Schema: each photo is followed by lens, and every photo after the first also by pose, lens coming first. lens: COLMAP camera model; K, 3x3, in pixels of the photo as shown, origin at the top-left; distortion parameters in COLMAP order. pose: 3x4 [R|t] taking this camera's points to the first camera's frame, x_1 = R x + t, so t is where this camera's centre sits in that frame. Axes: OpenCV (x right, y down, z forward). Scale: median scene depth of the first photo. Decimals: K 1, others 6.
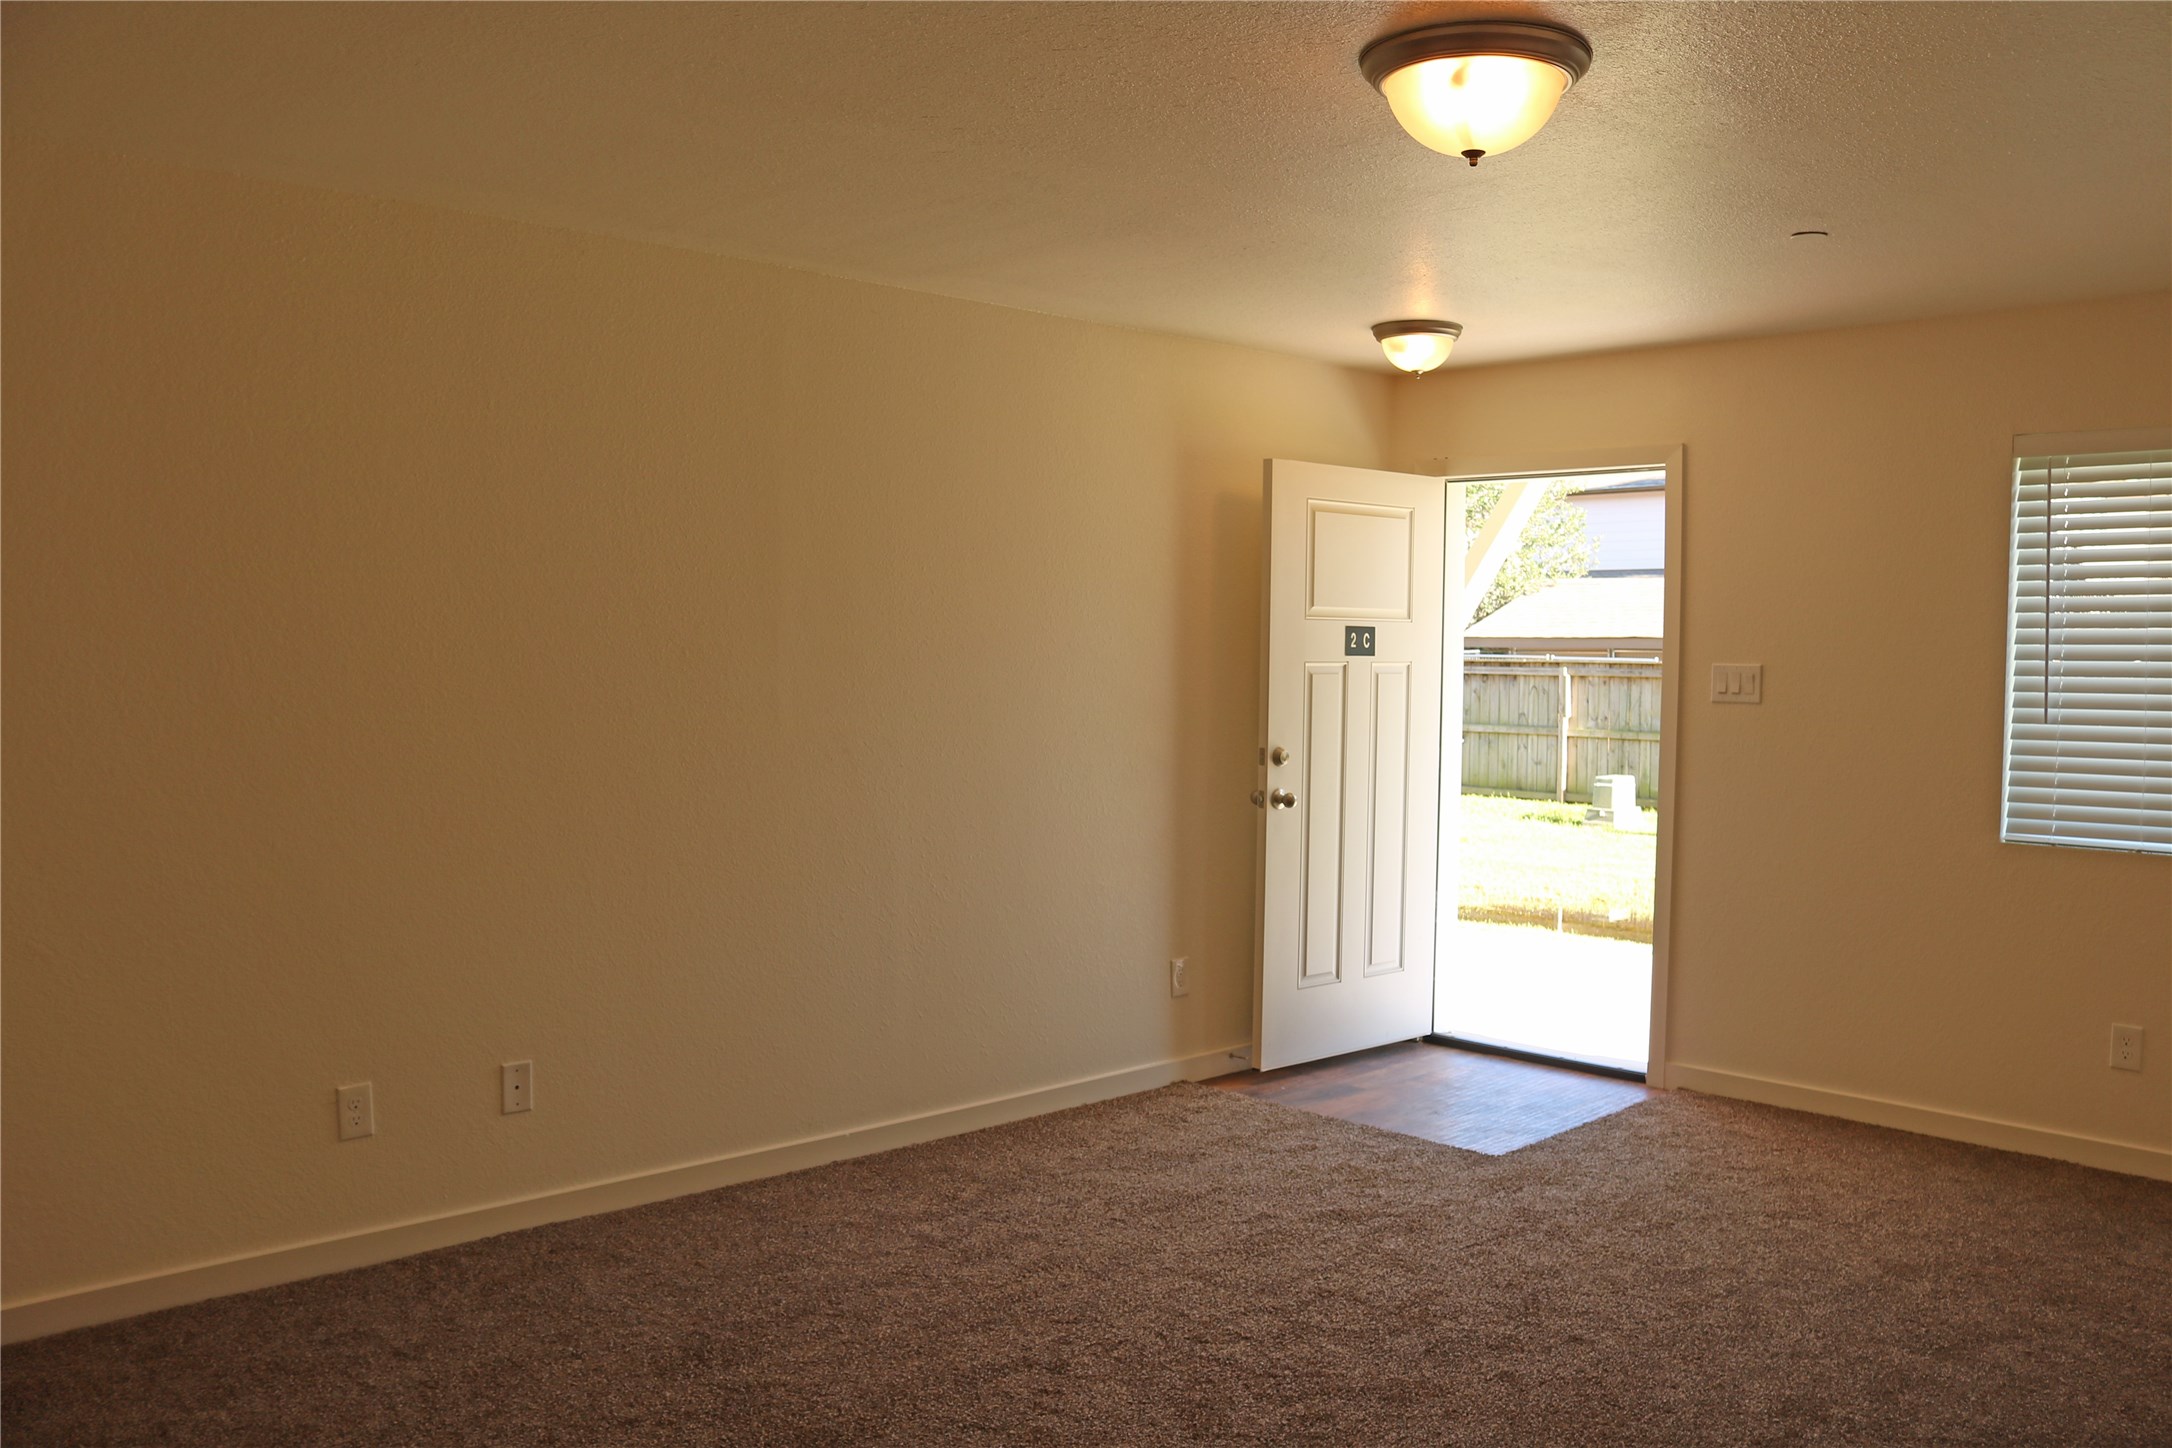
lens RADIAL K [[1779.2, 0, 1088.7], [0, 1779.2, 725.7], [0, 0, 1]] dist [-0.134597, 0.082389]
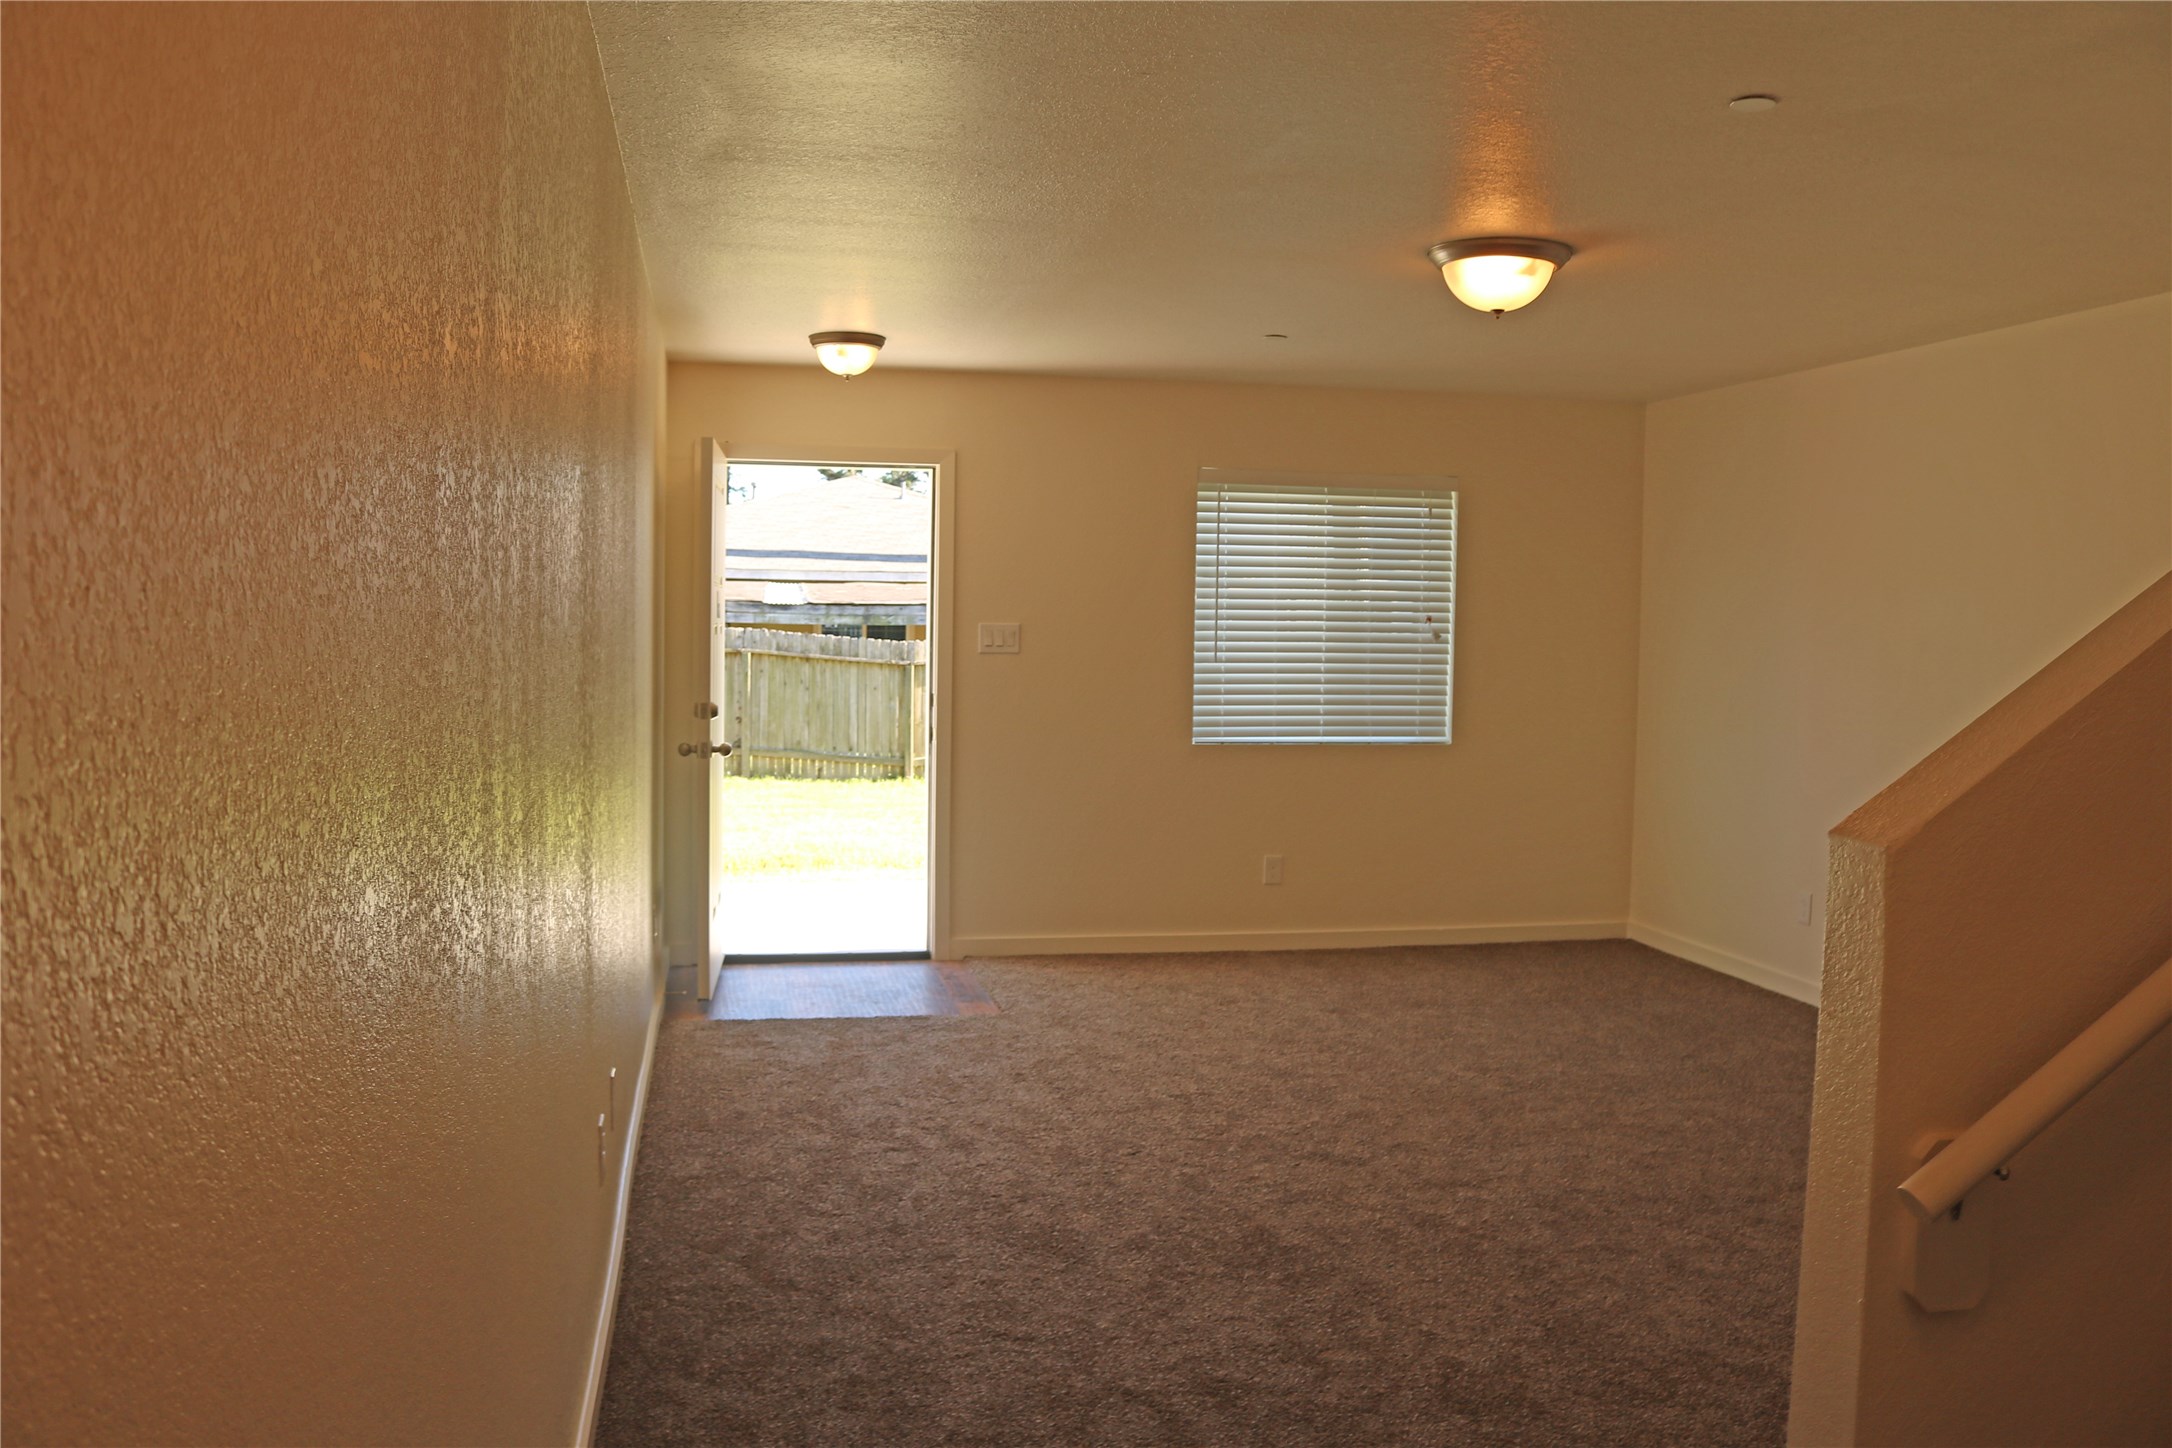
lens RADIAL K [[1779.2, 0, 1090.0], [0, 1779.2, 718.8], [0, 0, 1]] dist [-0.134597, 0.082389]
pose [[0.540299, -0.047023, 0.840158, -0.794909], [0.029395, 0.998883, 0.037003, -0.012749], [-0.840959, 0.004704, 0.541078, 0.252750]]
